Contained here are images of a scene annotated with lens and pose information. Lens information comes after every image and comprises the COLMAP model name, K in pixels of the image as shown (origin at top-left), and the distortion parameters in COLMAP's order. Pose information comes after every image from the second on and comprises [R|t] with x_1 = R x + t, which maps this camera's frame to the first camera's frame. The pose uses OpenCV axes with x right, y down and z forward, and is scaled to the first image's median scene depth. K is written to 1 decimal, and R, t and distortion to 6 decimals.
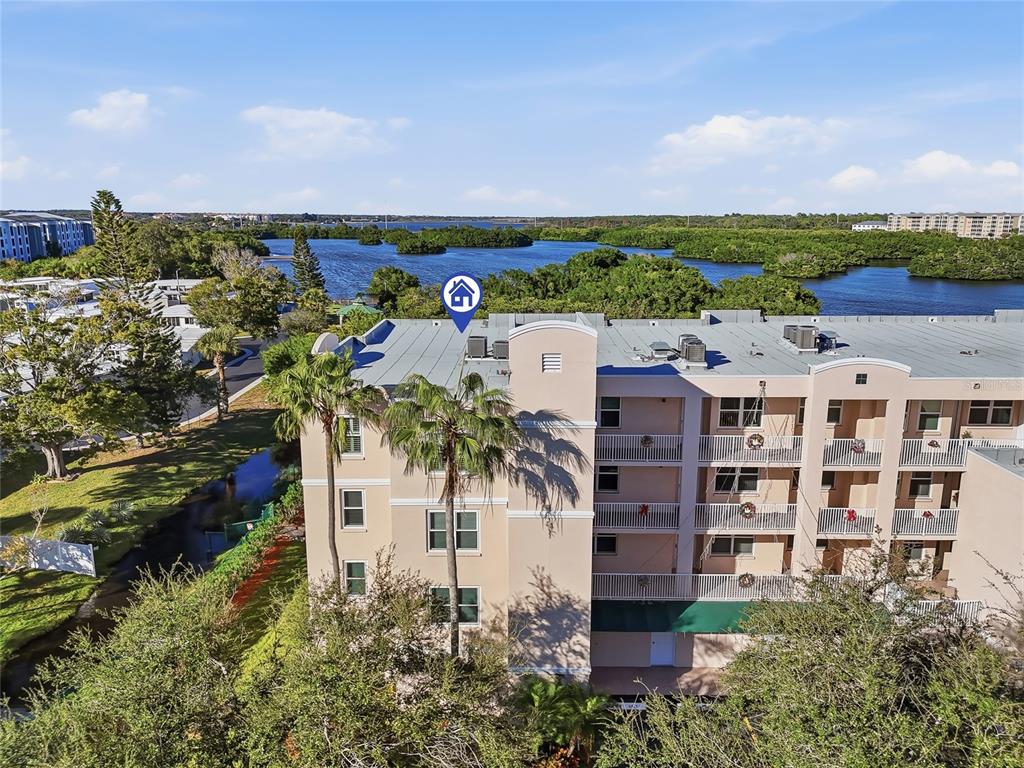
lens RADIAL K [[746.2, 0, 514.4], [0, 746.2, 385.0], [0, 0, 1]] dist [0.079146, -0.084856]
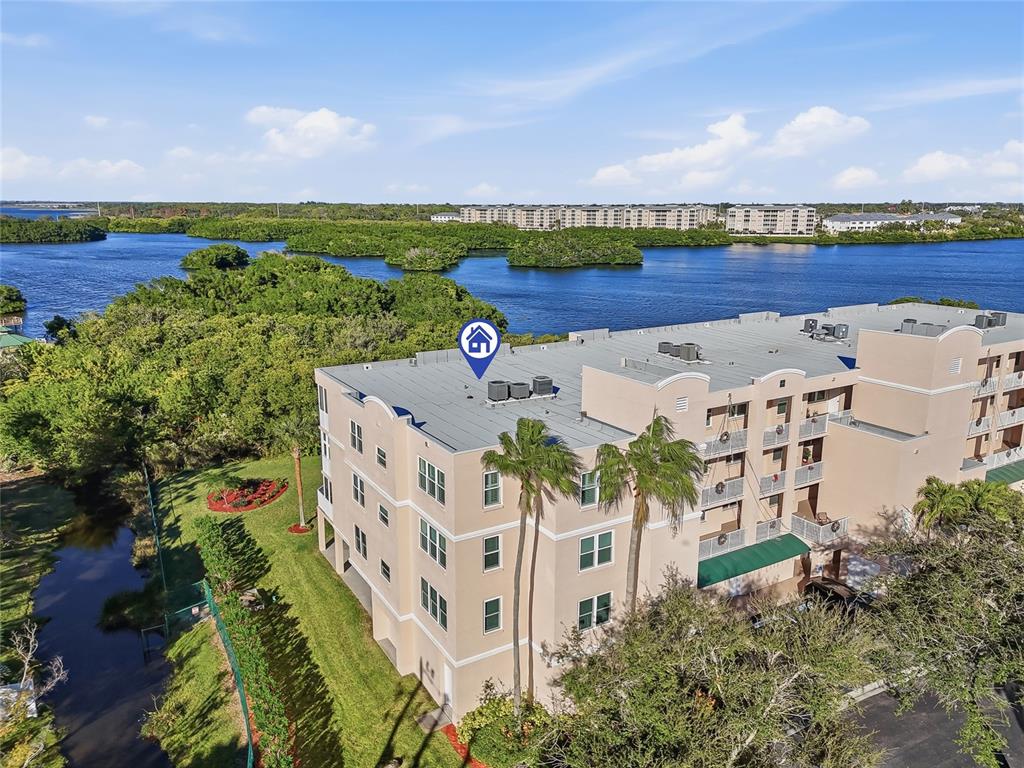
lens RADIAL K [[746.2, 0, 514.4], [0, 746.2, 385.0], [0, 0, 1]] dist [0.079146, -0.084856]
pose [[0.855592, -0.120435, 0.503446, -0.107511], [0.112015, 0.992590, 0.047082, -0.019954], [-0.505386, 0.016110, 0.862743, 0.001516]]
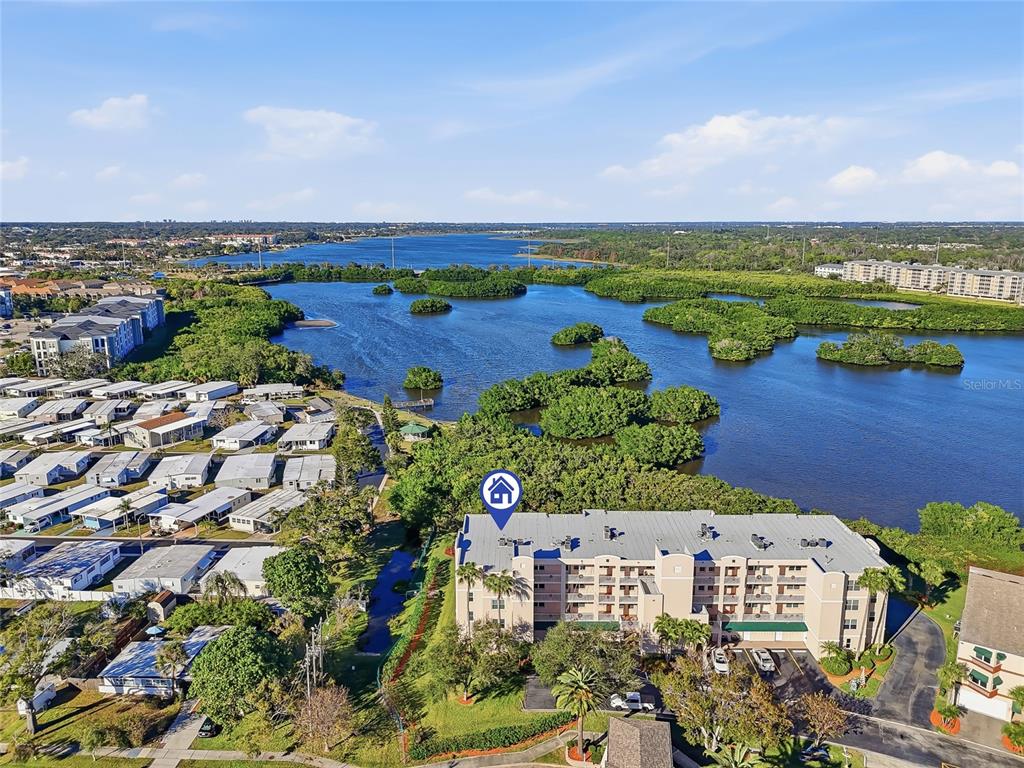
lens RADIAL K [[749.3, 0, 514.5], [0, 749.3, 388.7], [0, 0, 1]] dist [0.074828, -0.079193]
pose [[0.999980, -0.001905, 0.006021, -0.002645], [0.001906, 0.999998, -0.000291, -0.128058], [-0.006020, 0.000303, 0.999982, -0.405049]]
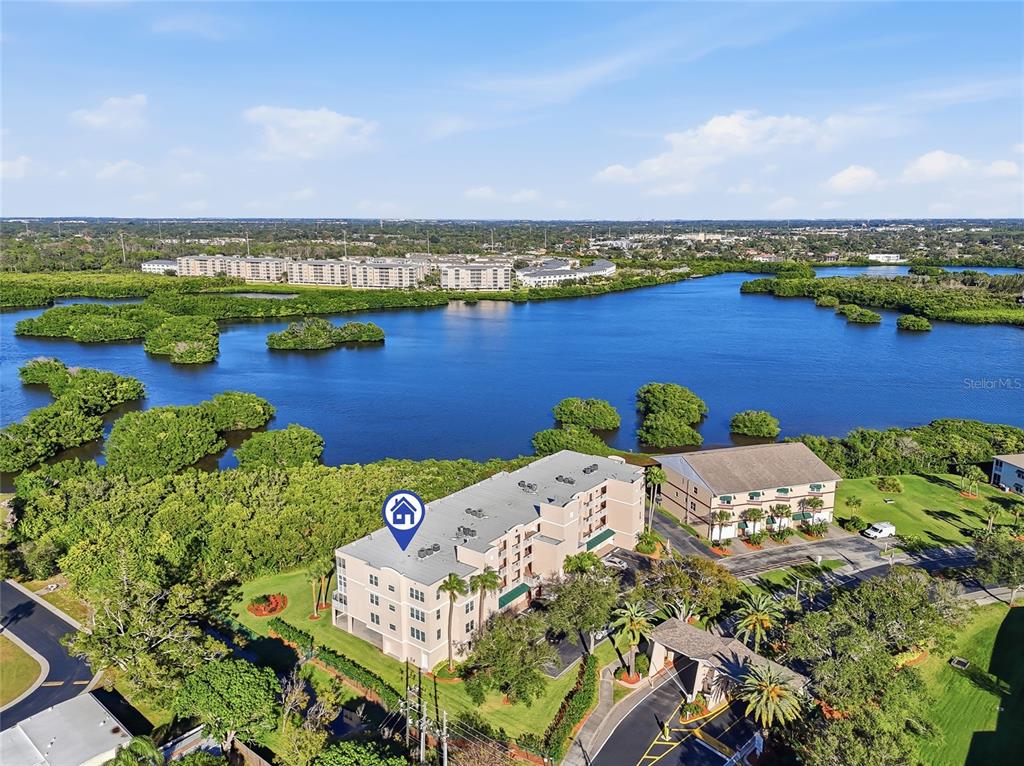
lens RADIAL K [[749.3, 0, 514.5], [0, 749.3, 387.7], [0, 0, 1]] dist [0.074828, -0.079193]
pose [[0.602627, -0.176593, 0.778238, -0.381198], [0.173124, 0.980914, 0.088525, -0.167754], [-0.779018, 0.081384, 0.621698, -0.232645]]
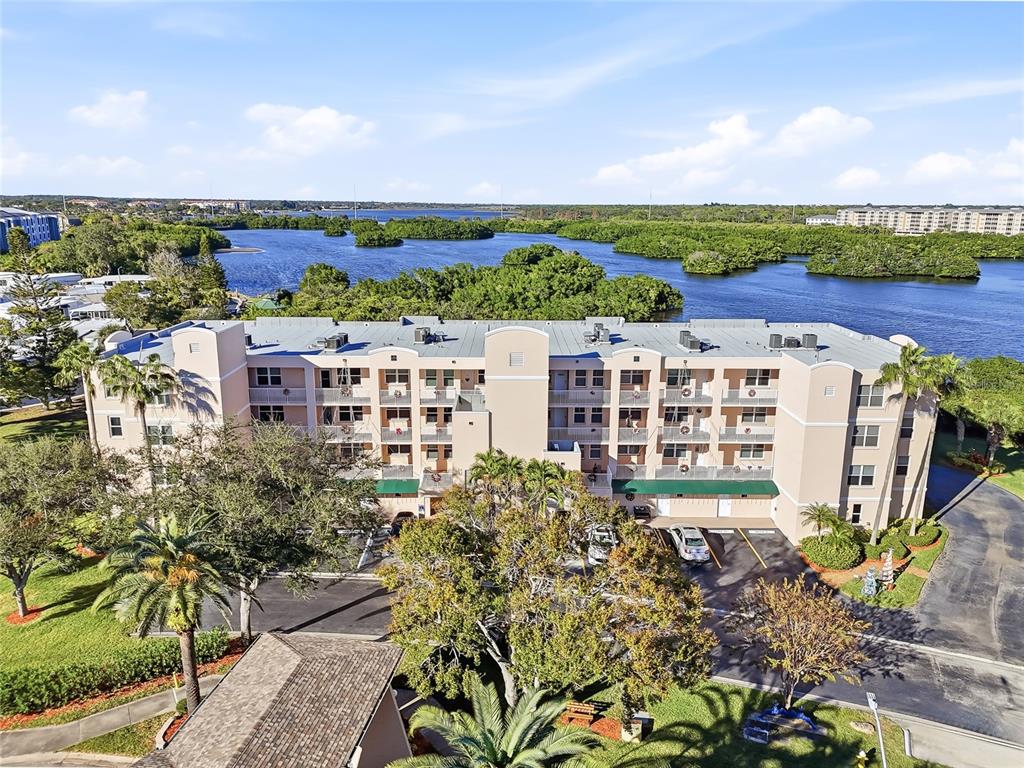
lens RADIAL K [[749.3, 0, 514.5], [0, 749.3, 388.7], [0, 0, 1]] dist [0.074828, -0.079193]
pose [[0.999847, 0.001251, 0.017459, 0.110092], [-0.001604, 0.999794, 0.020219, 0.004579], [-0.017430, -0.020244, 0.999643, -0.133939]]
